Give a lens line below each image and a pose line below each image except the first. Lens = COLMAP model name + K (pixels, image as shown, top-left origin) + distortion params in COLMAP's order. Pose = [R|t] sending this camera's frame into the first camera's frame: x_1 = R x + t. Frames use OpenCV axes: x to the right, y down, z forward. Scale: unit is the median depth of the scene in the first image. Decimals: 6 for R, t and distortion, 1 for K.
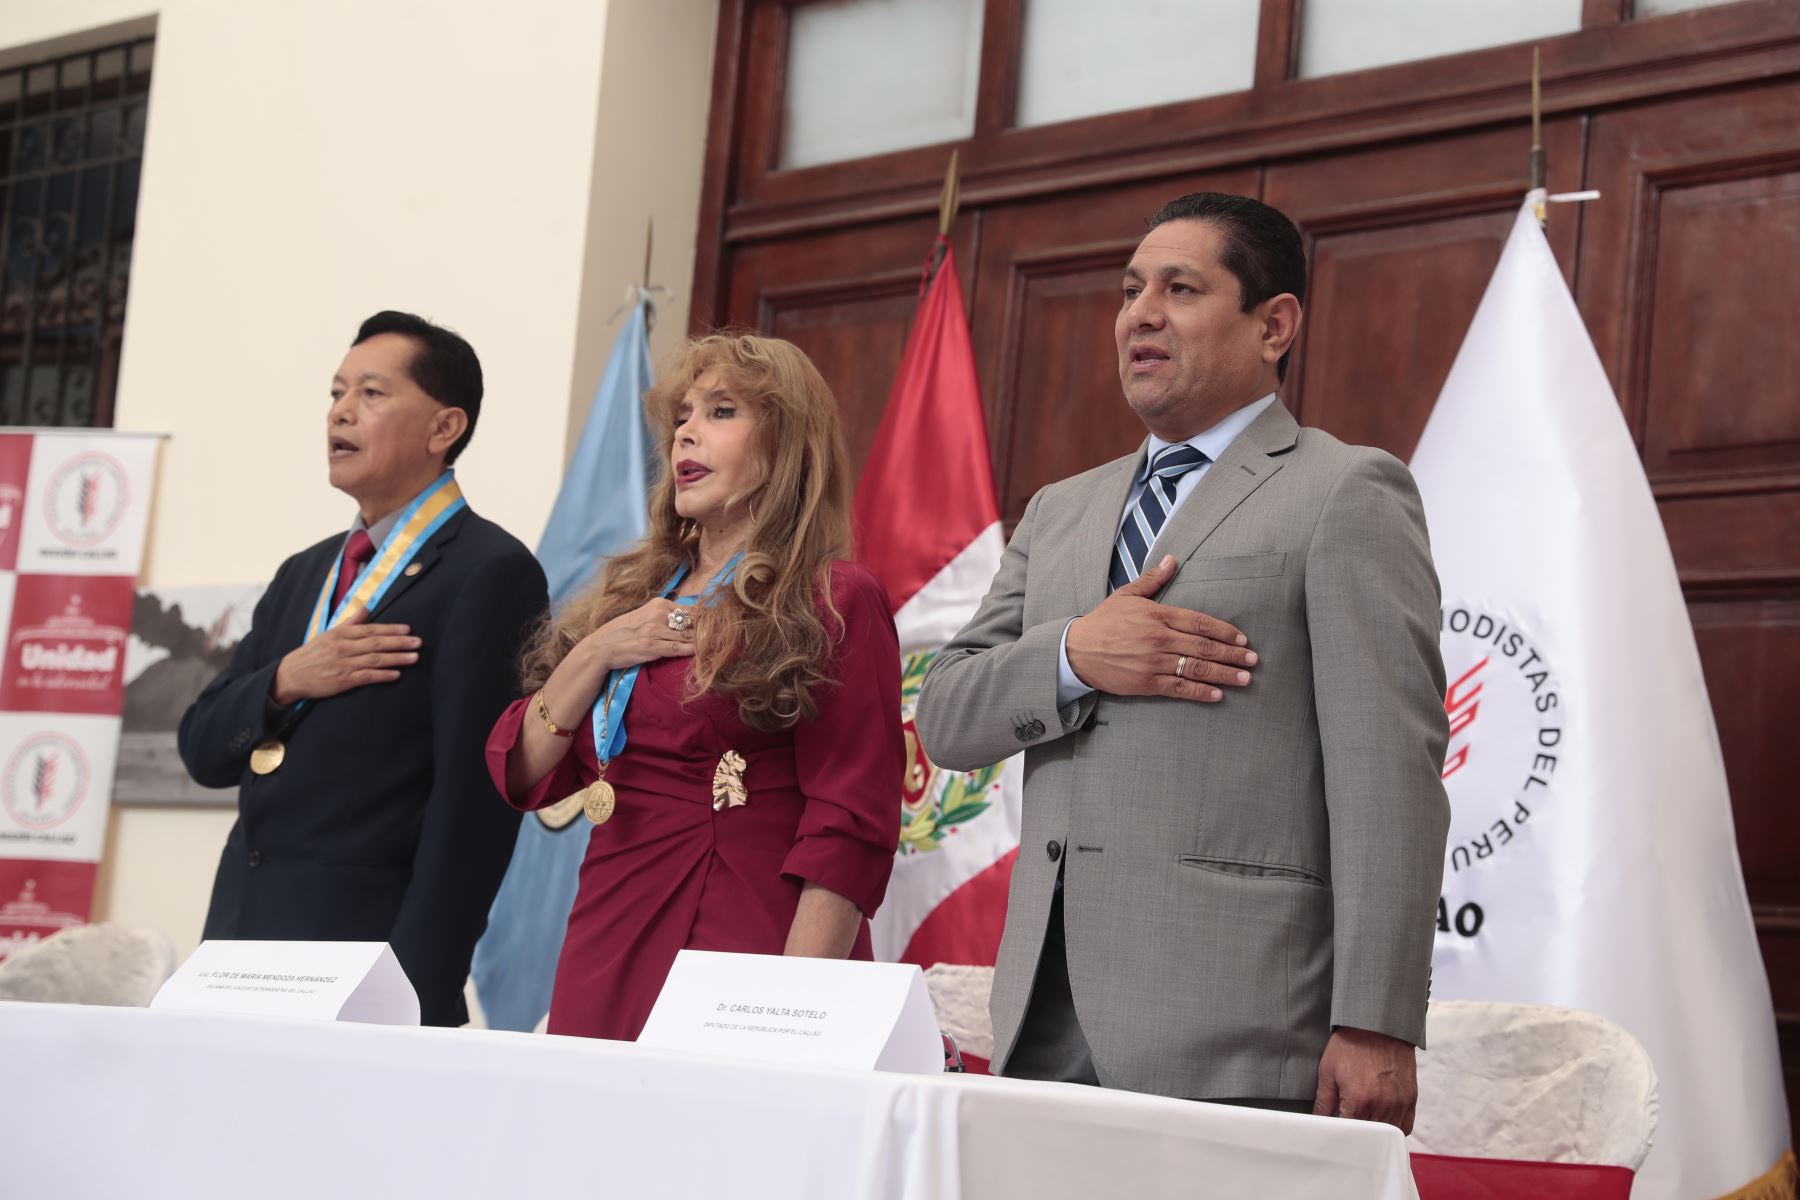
lens RADIAL K [[3304.8, 0, 845.1], [0, 3304.8, 591.5], [0, 0, 1]] dist [0.174258, 0.238530]
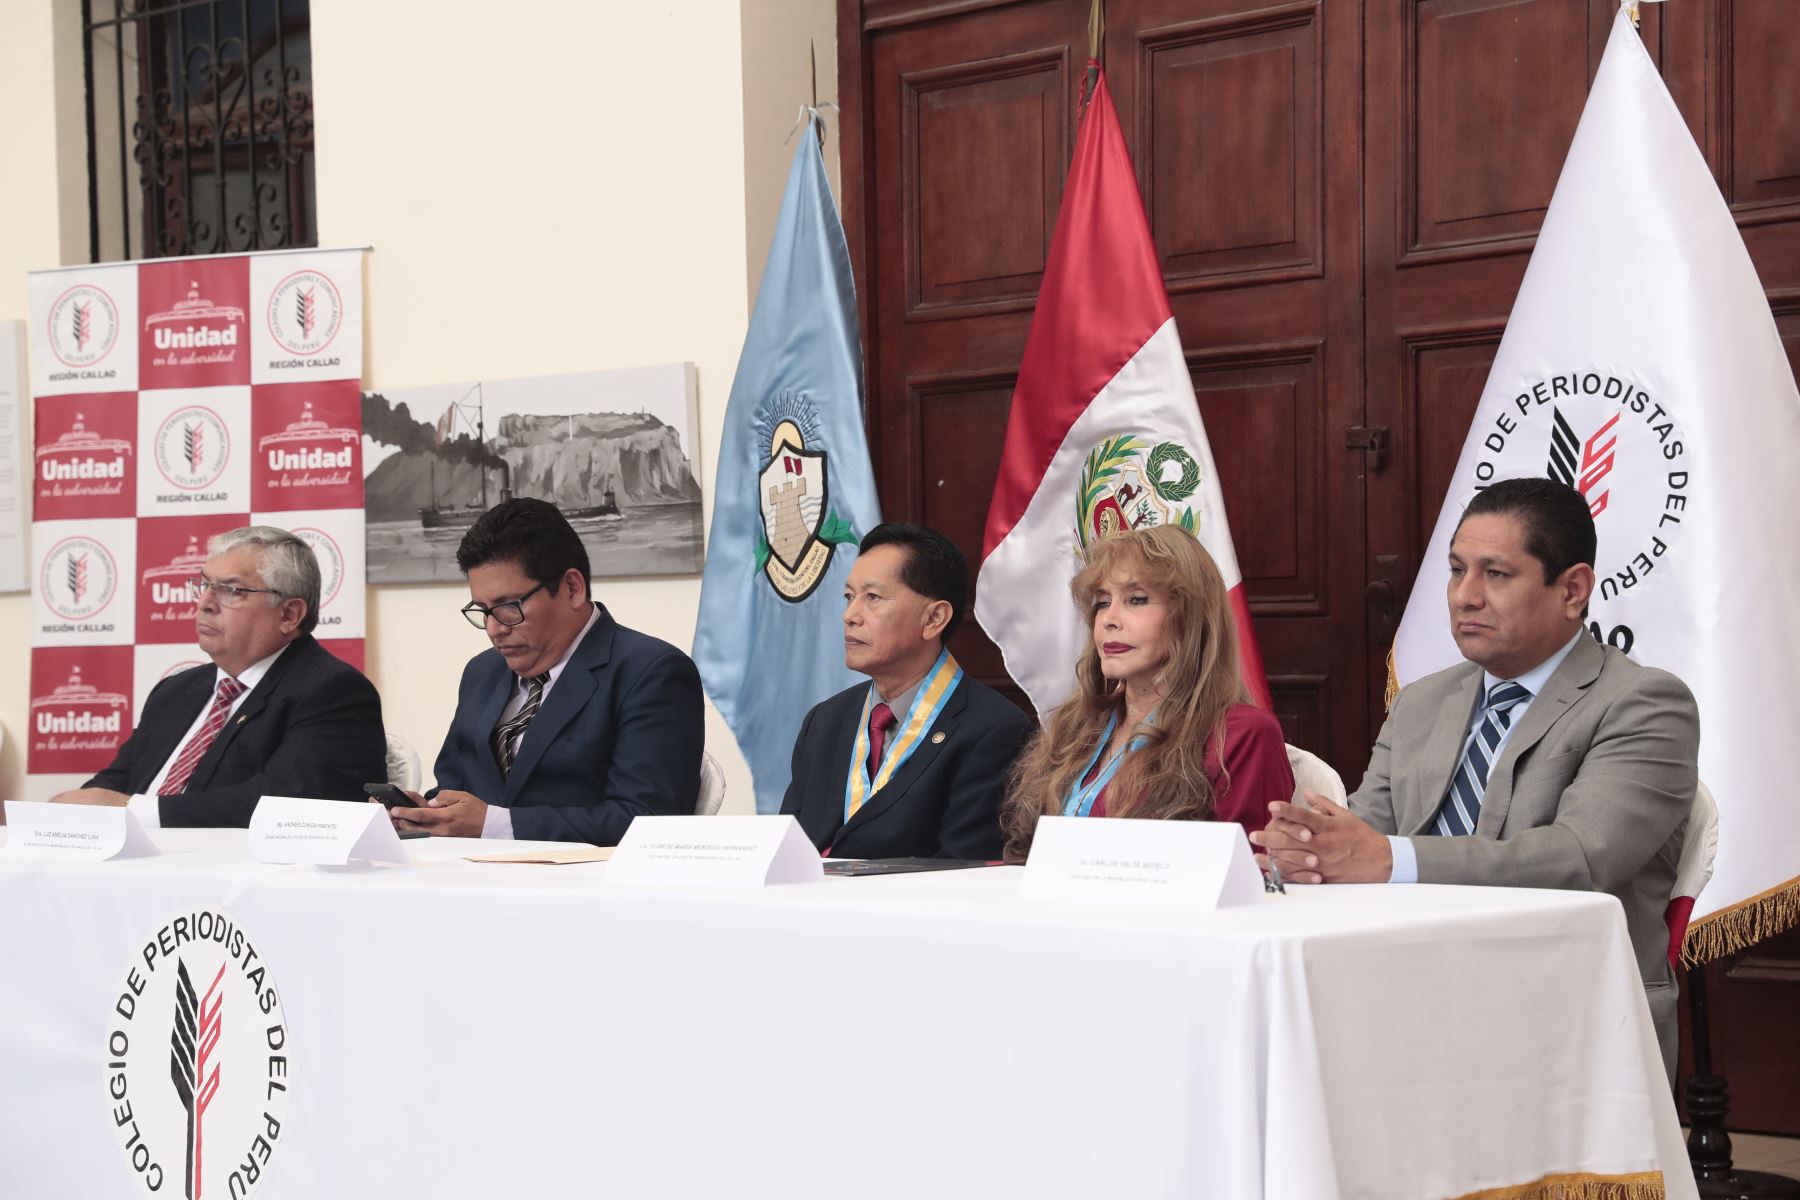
lens RADIAL K [[3308.2, 0, 900.0], [0, 3308.2, 600.0], [0, 0, 1]] dist [0.149618, 0.500828]
pose [[0.993703, -0.111563, -0.010405, -0.050822], [0.111907, 0.983514, 0.142045, -0.109635], [-0.005613, -0.142315, 0.989805, -0.158501]]
